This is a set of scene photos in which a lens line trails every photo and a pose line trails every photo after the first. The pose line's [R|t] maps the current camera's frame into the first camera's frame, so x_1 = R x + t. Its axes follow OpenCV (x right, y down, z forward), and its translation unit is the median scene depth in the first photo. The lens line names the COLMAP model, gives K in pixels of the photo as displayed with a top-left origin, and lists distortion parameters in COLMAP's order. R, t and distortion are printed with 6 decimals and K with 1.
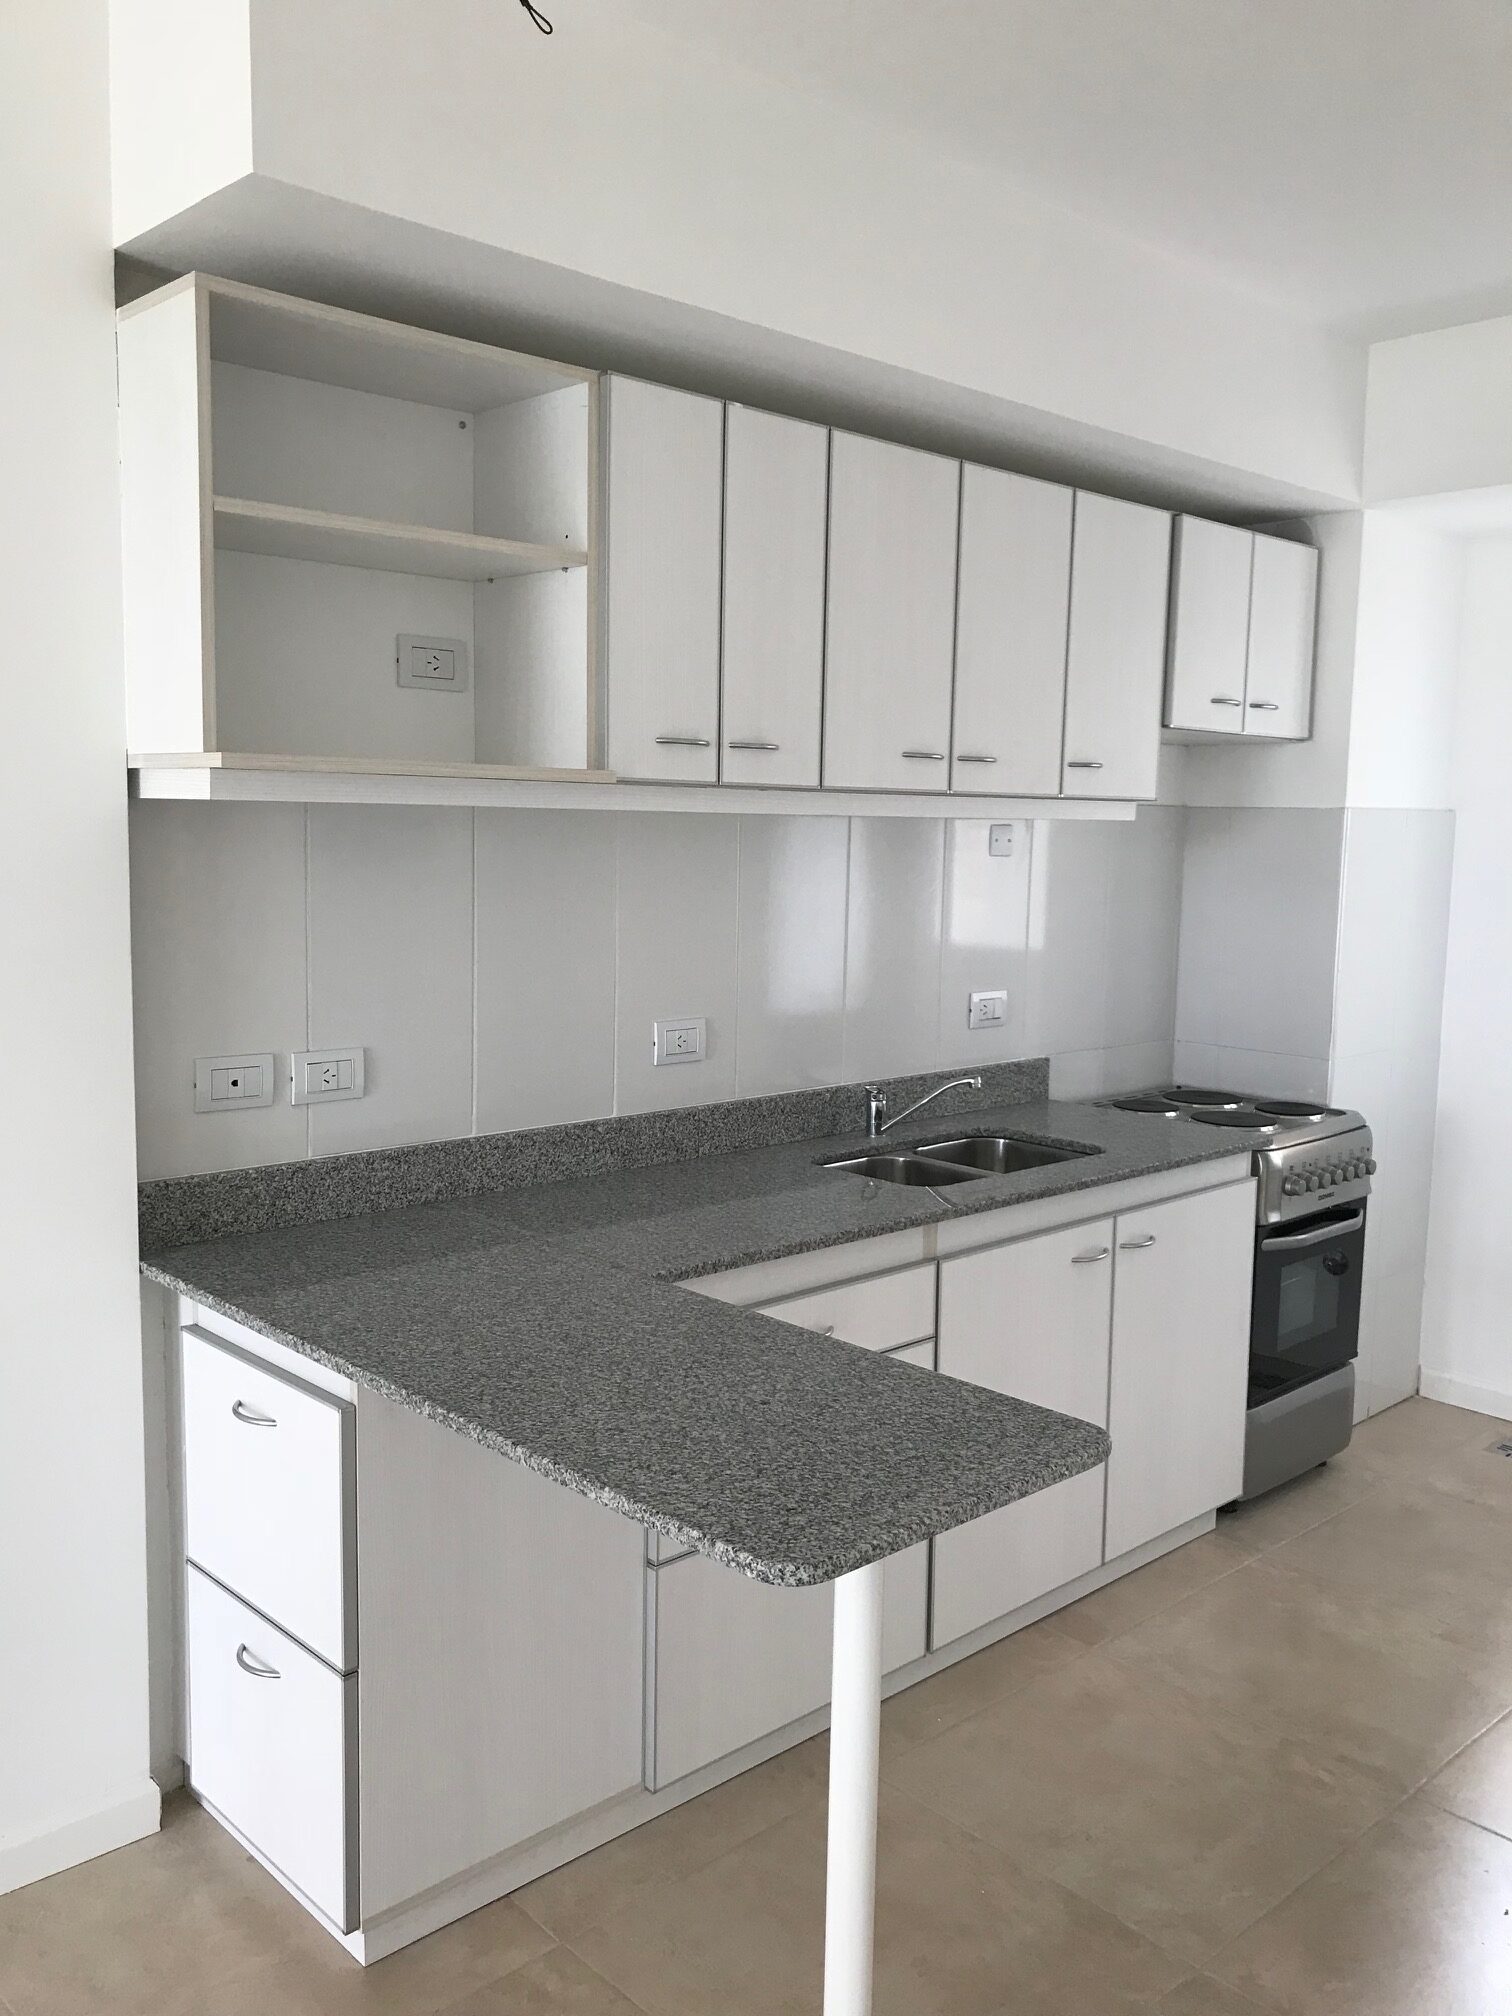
lens RADIAL K [[1645.2, 0, 693.6], [0, 1645.2, 1049.8], [0, 0, 1]] dist [0.048760, -0.038521]
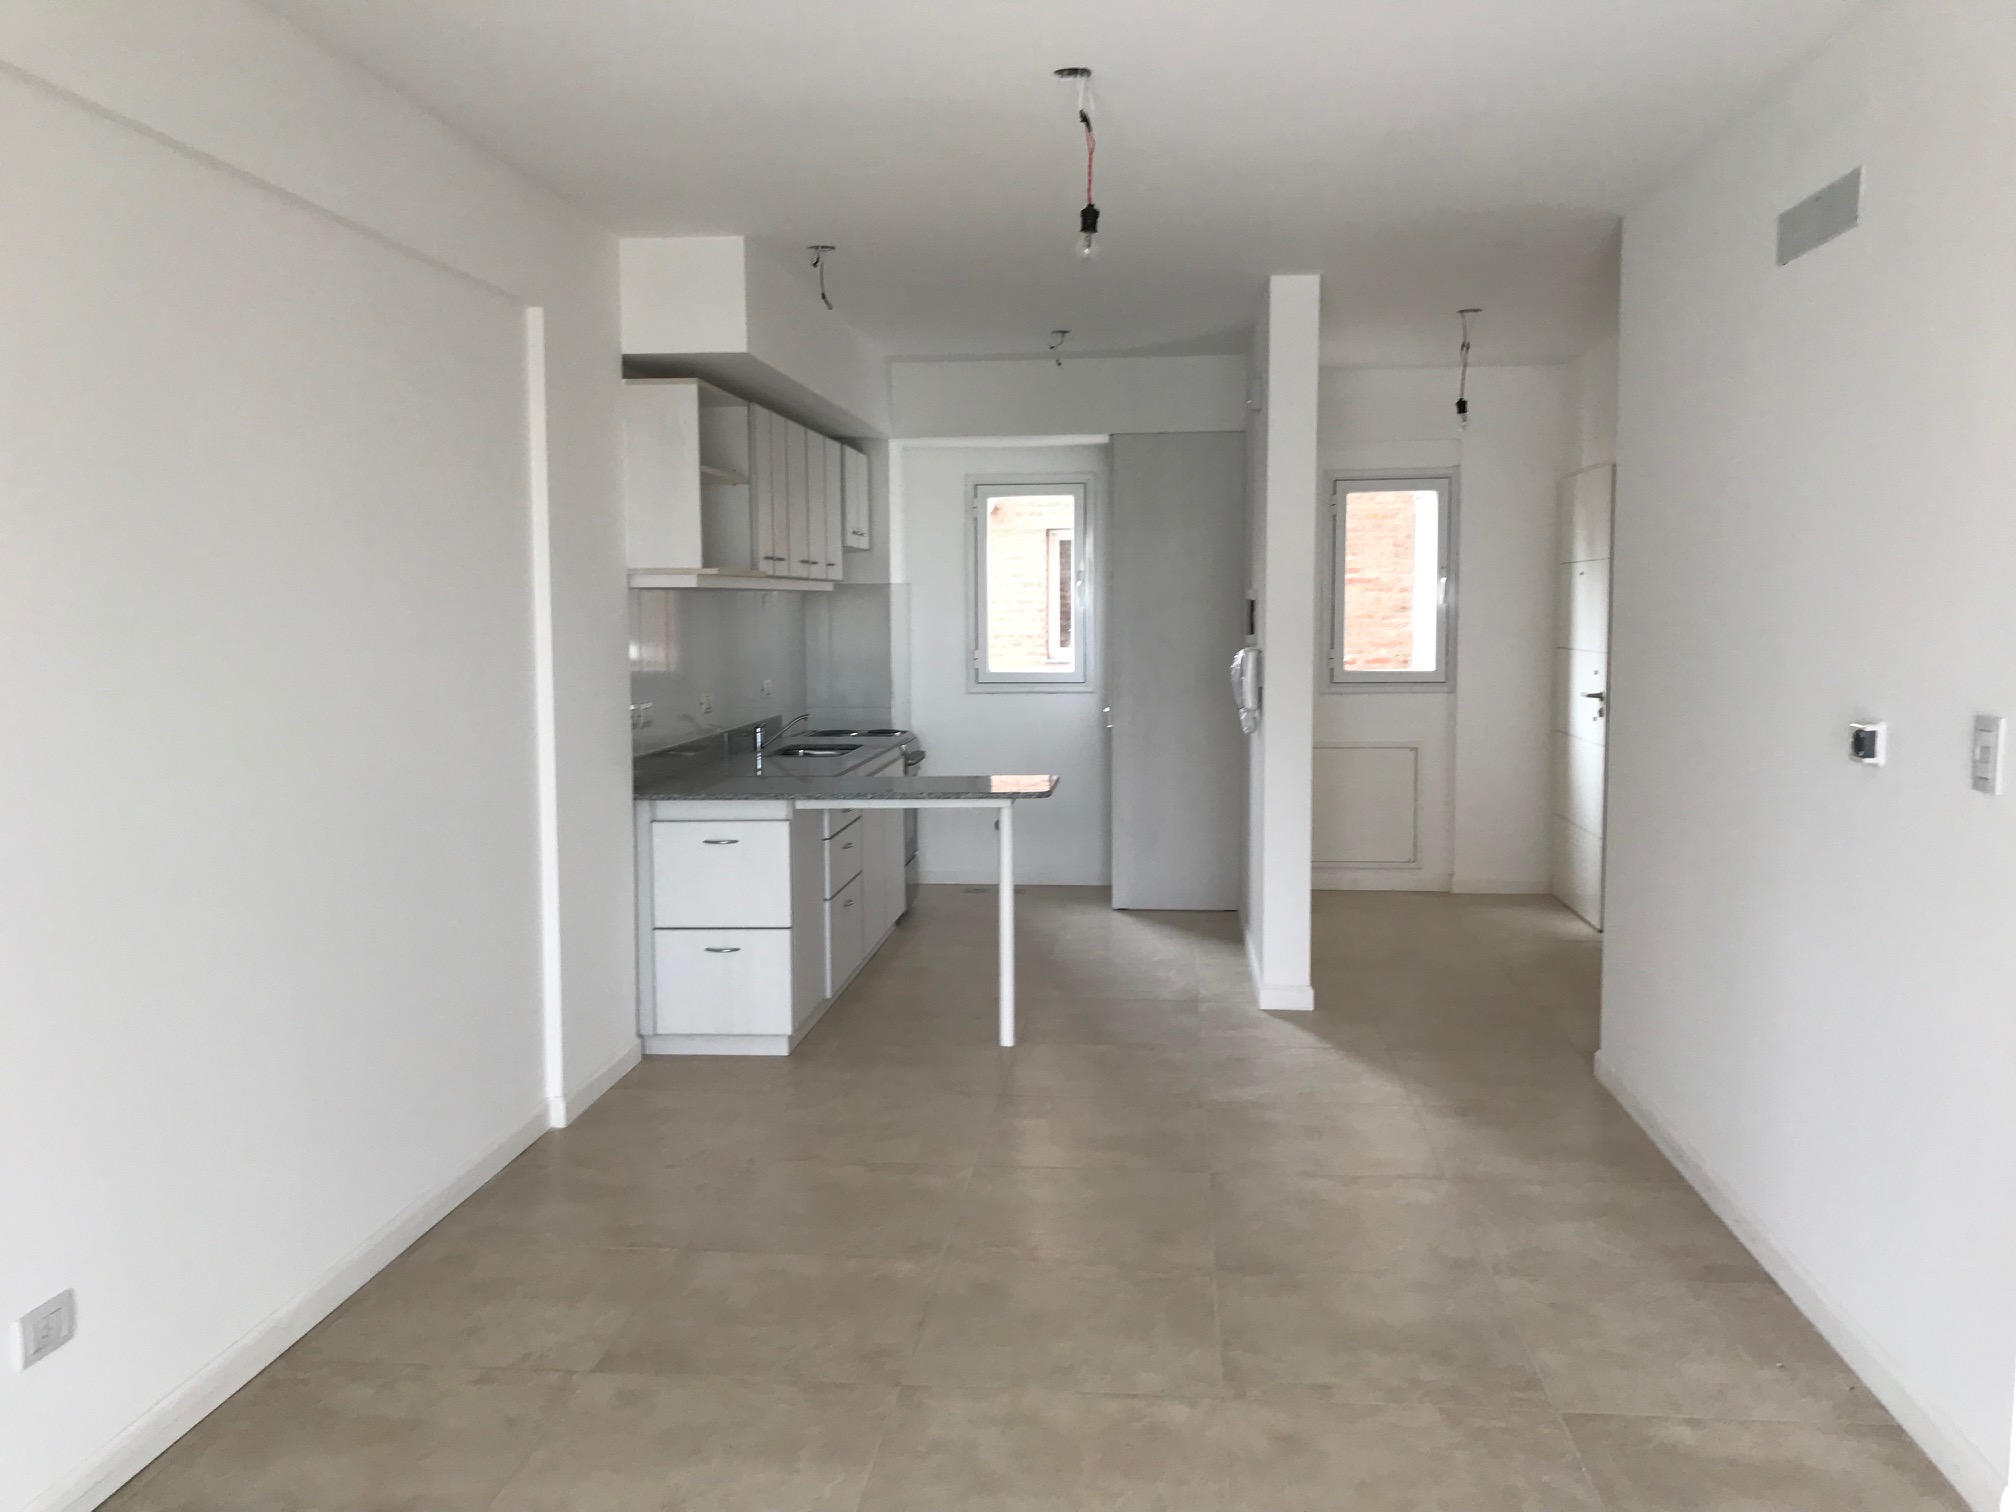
lens RADIAL K [[1645.2, 0, 1010.6], [0, 1645.2, 753.8], [0, 0, 1]] dist [0.048760, -0.038521]
pose [[0.747516, -0.076808, 0.659788, -1.072346], [0.099571, 0.995026, 0.003023, 0.090351], [-0.656738, 0.063436, 0.751446, -0.760918]]
